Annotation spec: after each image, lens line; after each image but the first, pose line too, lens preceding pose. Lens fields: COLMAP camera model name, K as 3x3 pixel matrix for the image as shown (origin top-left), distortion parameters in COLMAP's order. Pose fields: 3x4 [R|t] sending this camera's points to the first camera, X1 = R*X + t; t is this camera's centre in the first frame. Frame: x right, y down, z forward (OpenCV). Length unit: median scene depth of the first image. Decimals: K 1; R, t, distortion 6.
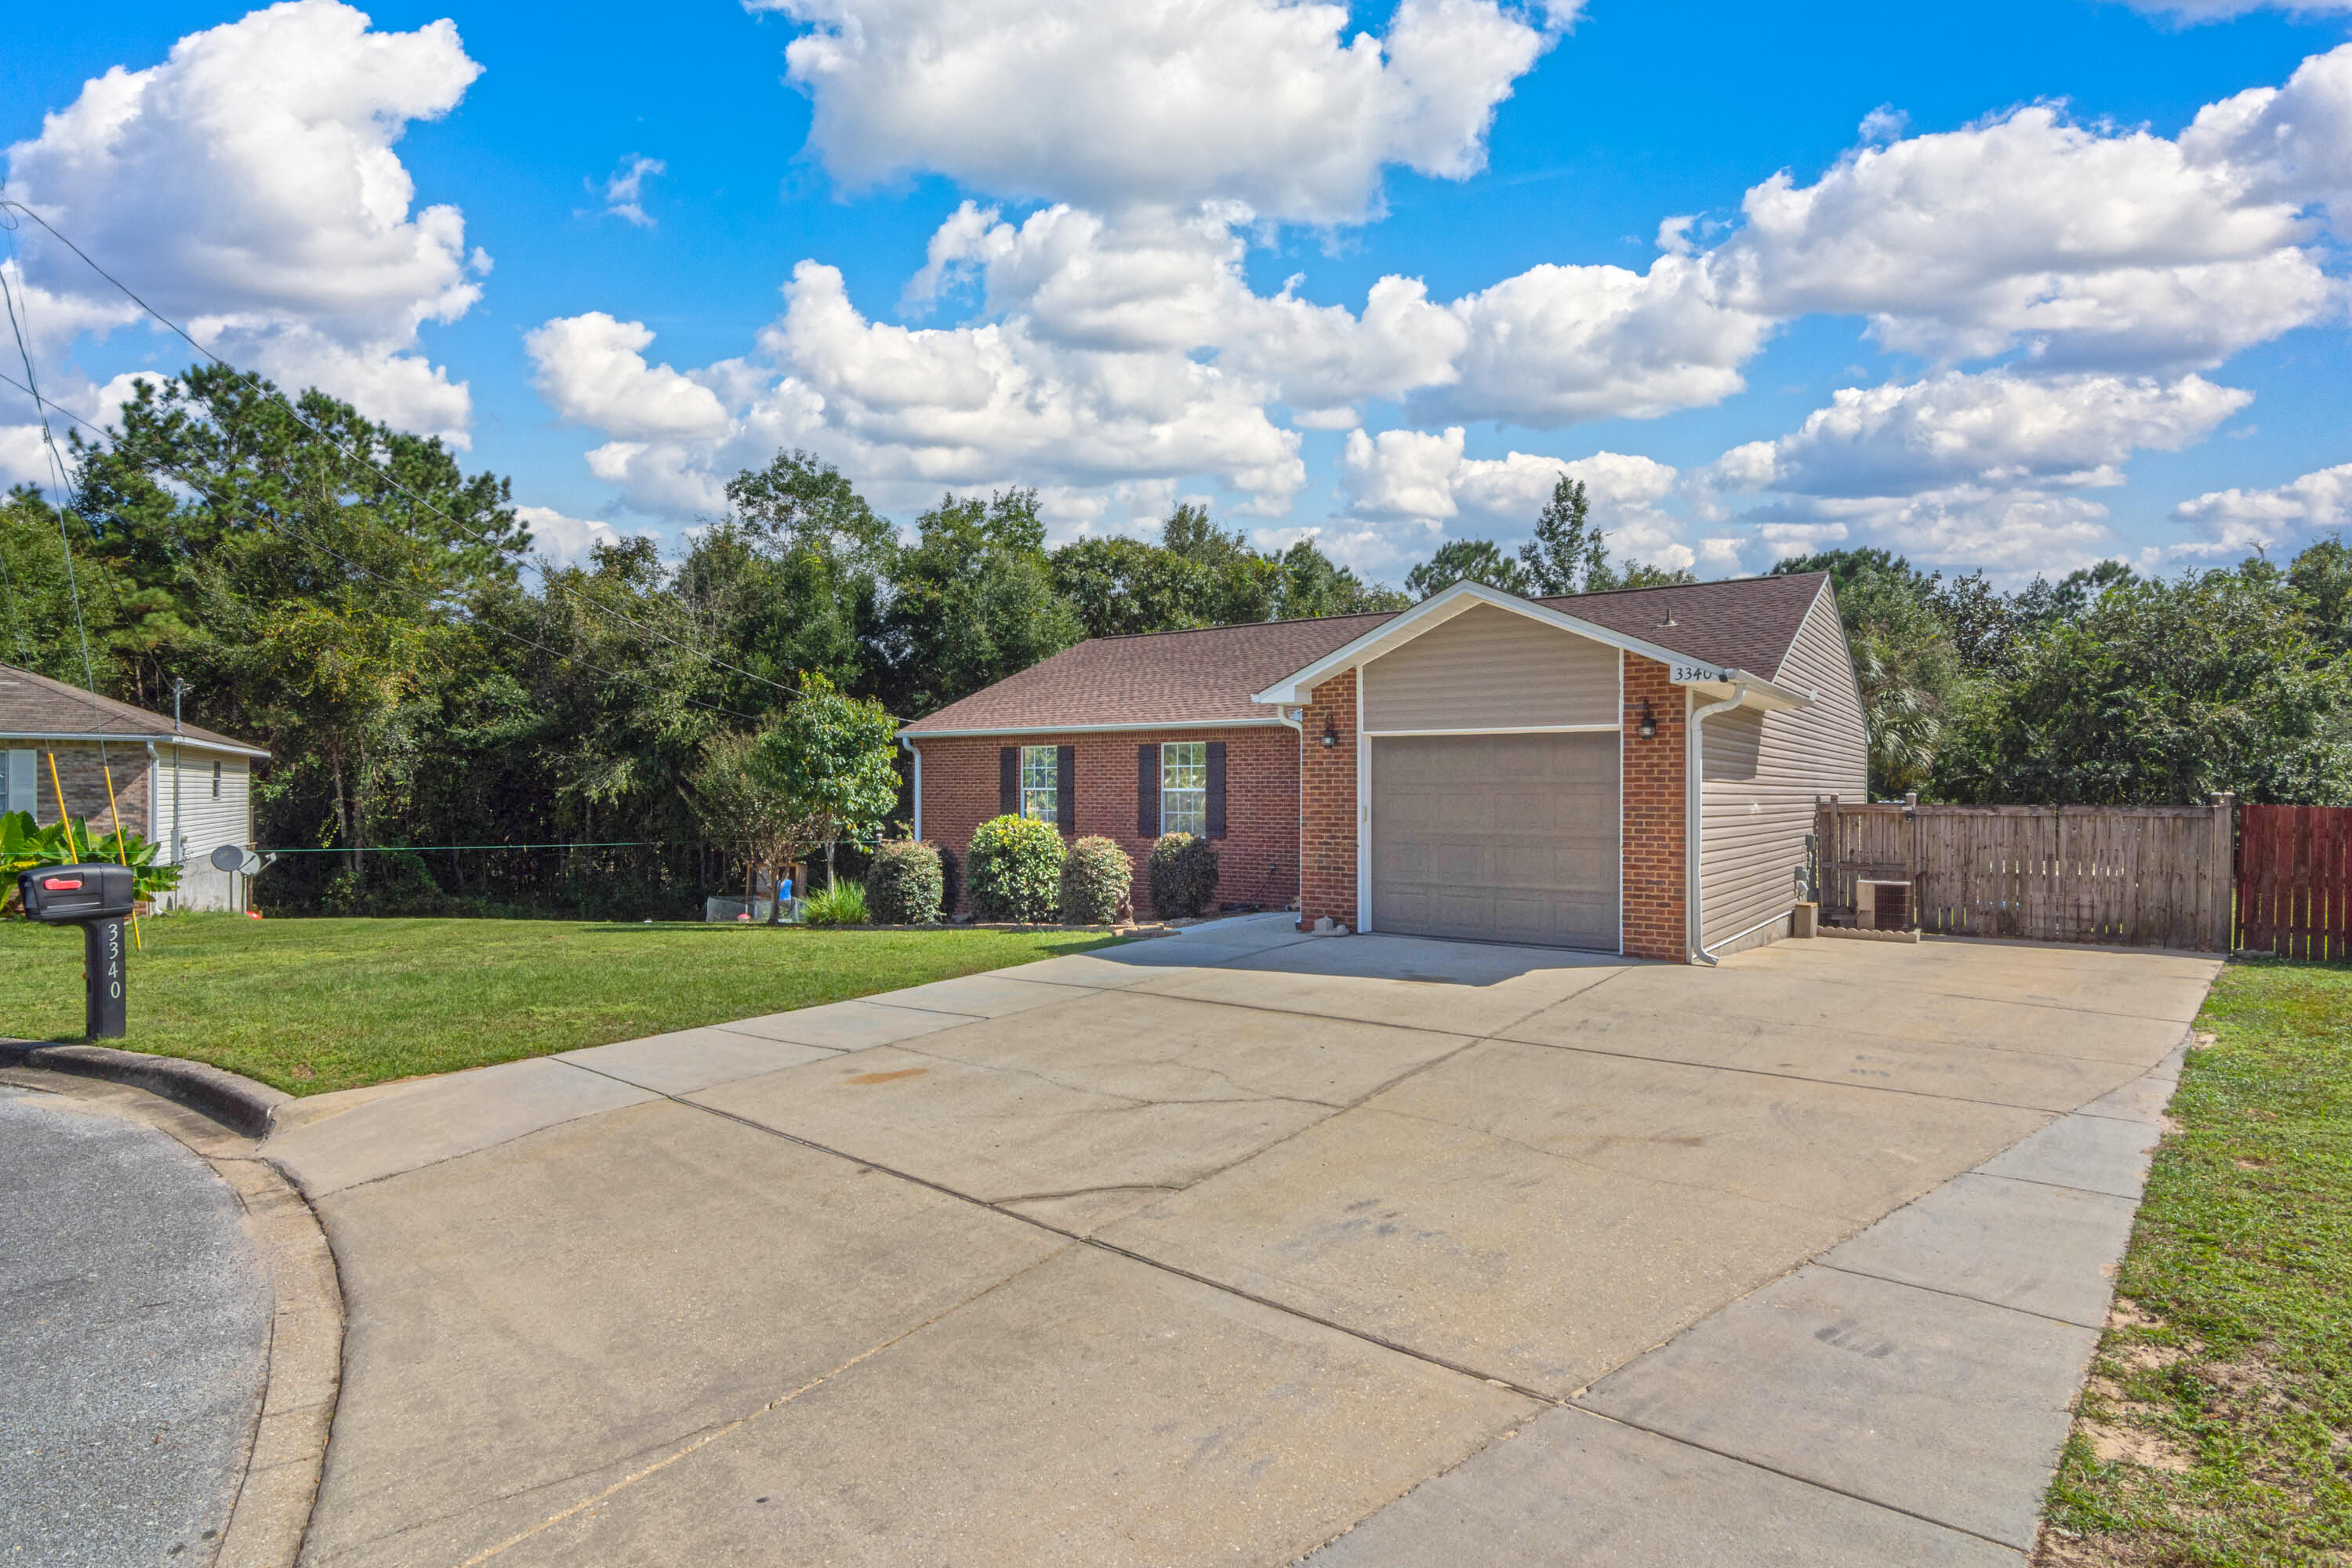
lens RADIAL K [[1232.9, 0, 1186.1], [0, 1232.9, 817.6], [0, 0, 1]] dist [0.002976, -0.007526]
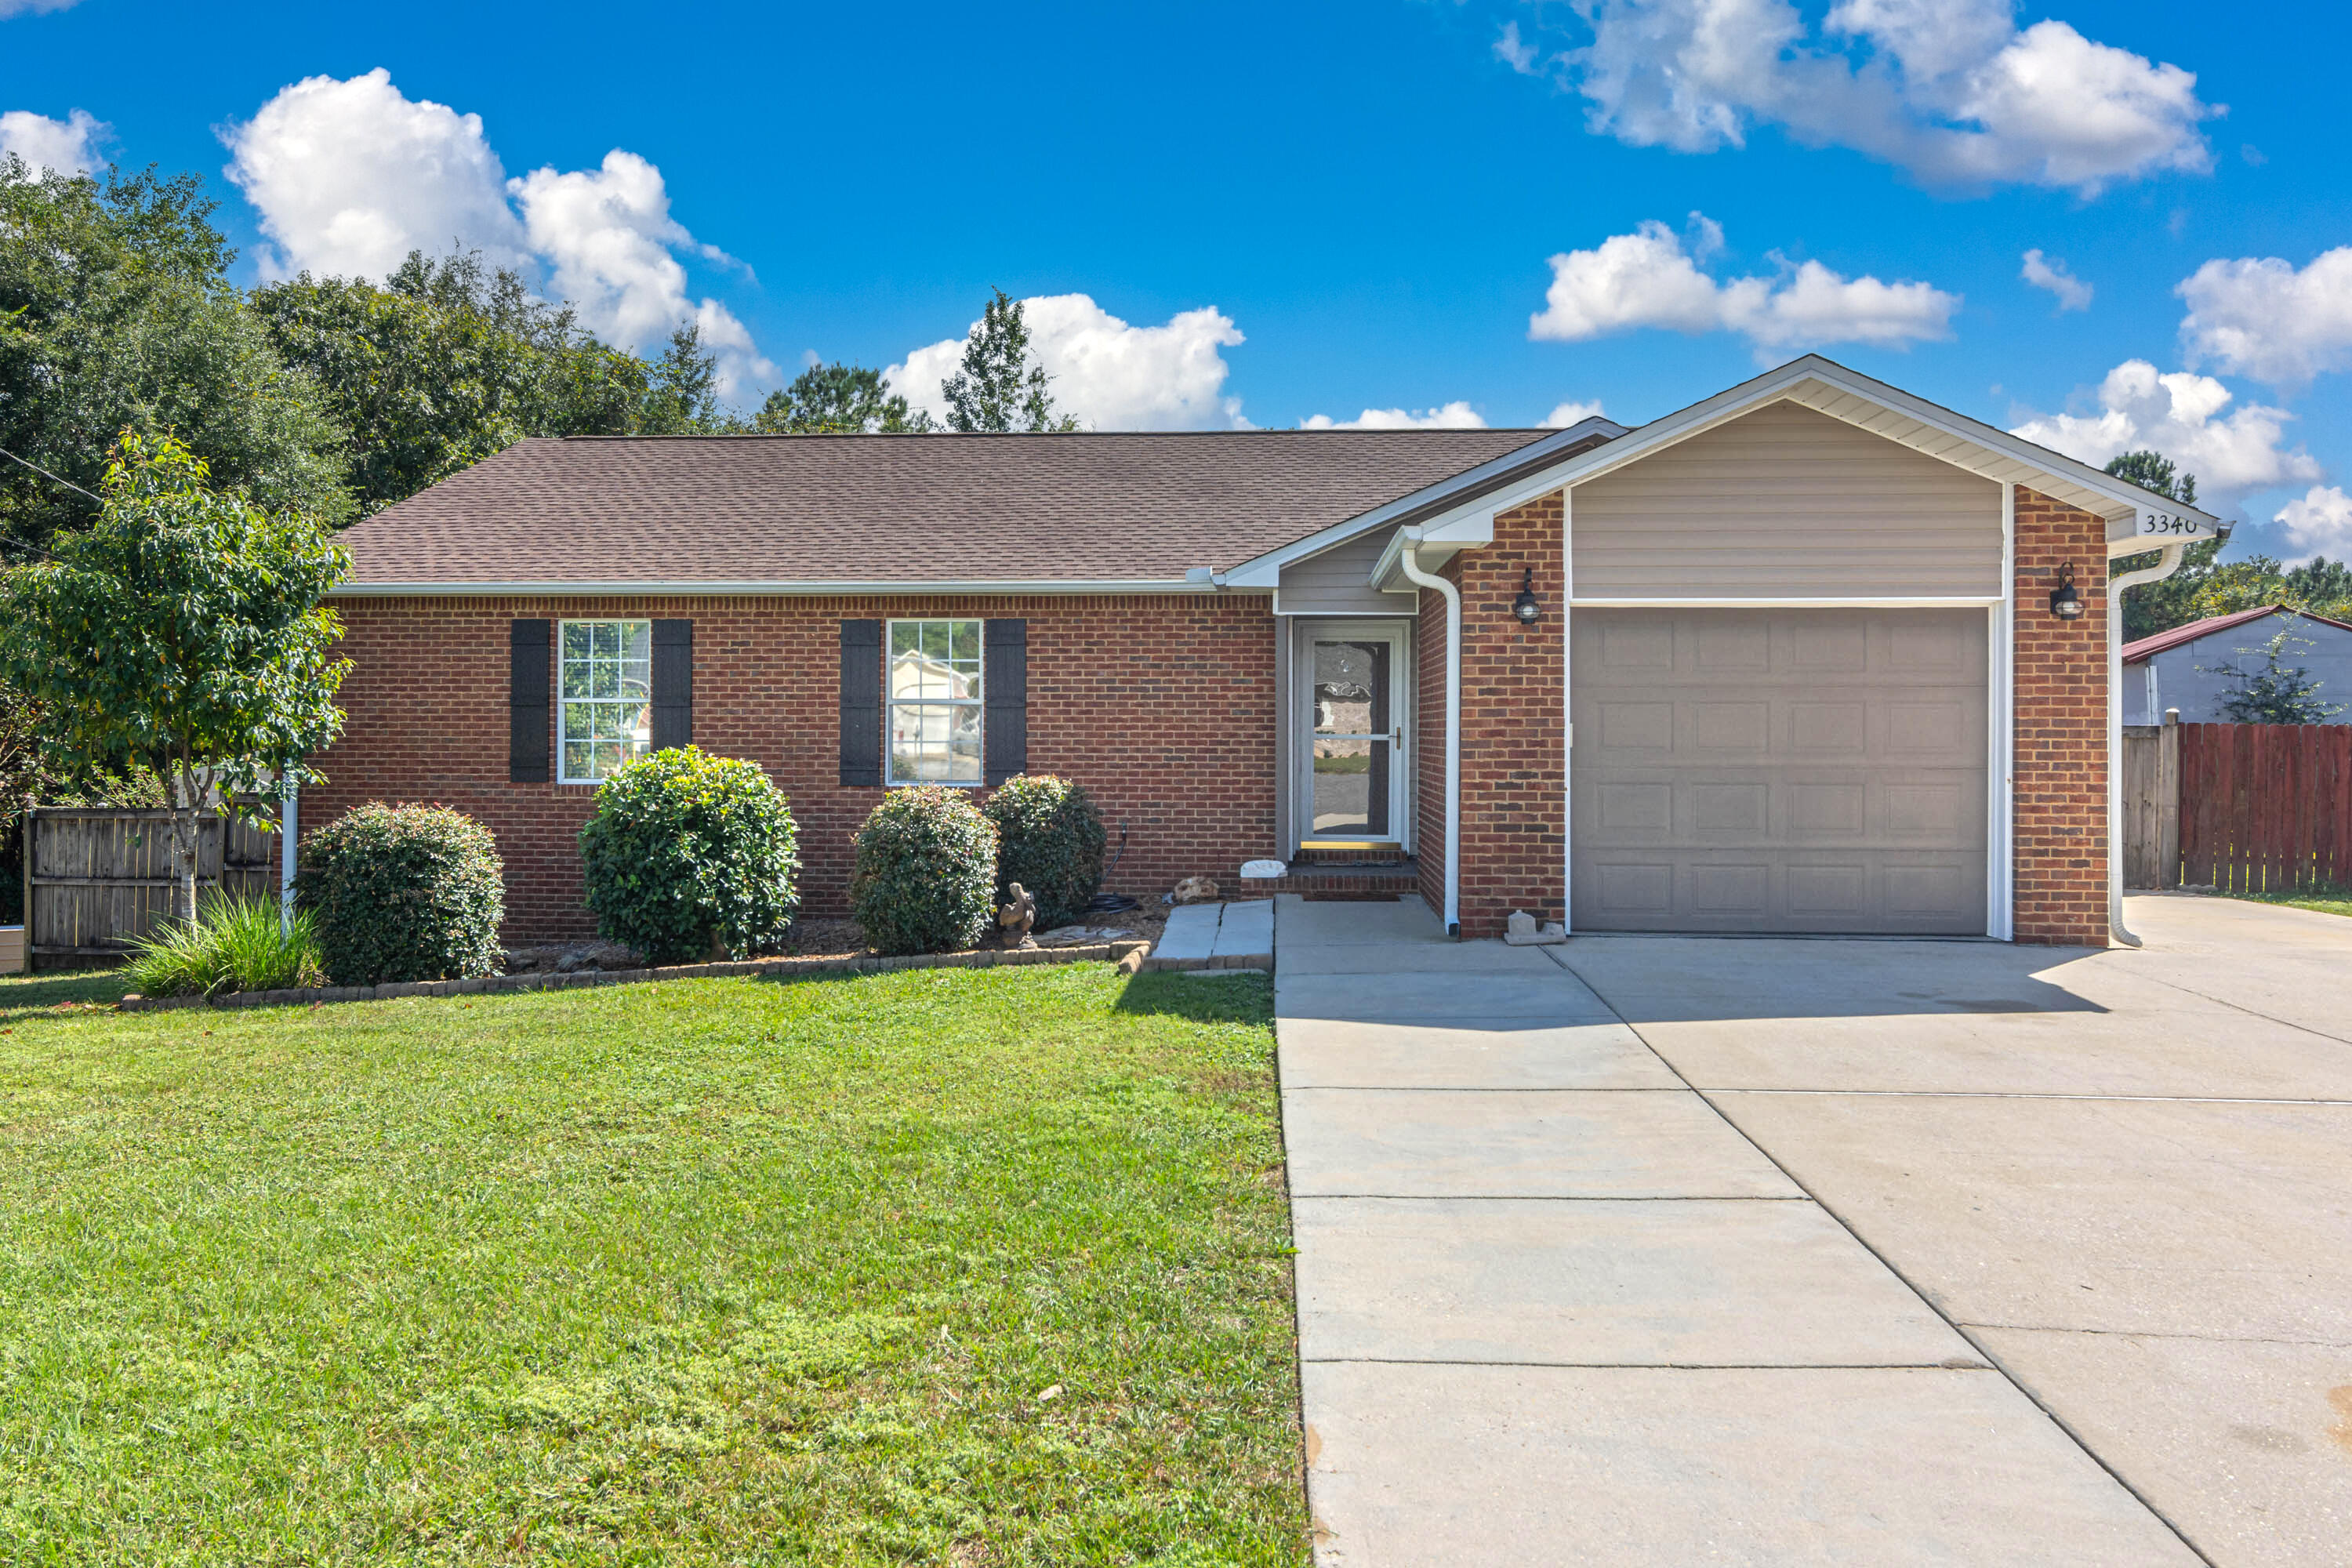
lens RADIAL K [[1616.2, 0, 1176.0], [0, 1616.2, 784.0], [0, 0, 1]] dist [-0.005109, -0.002285]
pose [[0.845943, -0.019466, 0.532919, -0.316341], [0.011331, 0.999764, 0.018533, 0.002780], [-0.533154, -0.009639, 0.845964, 0.317143]]
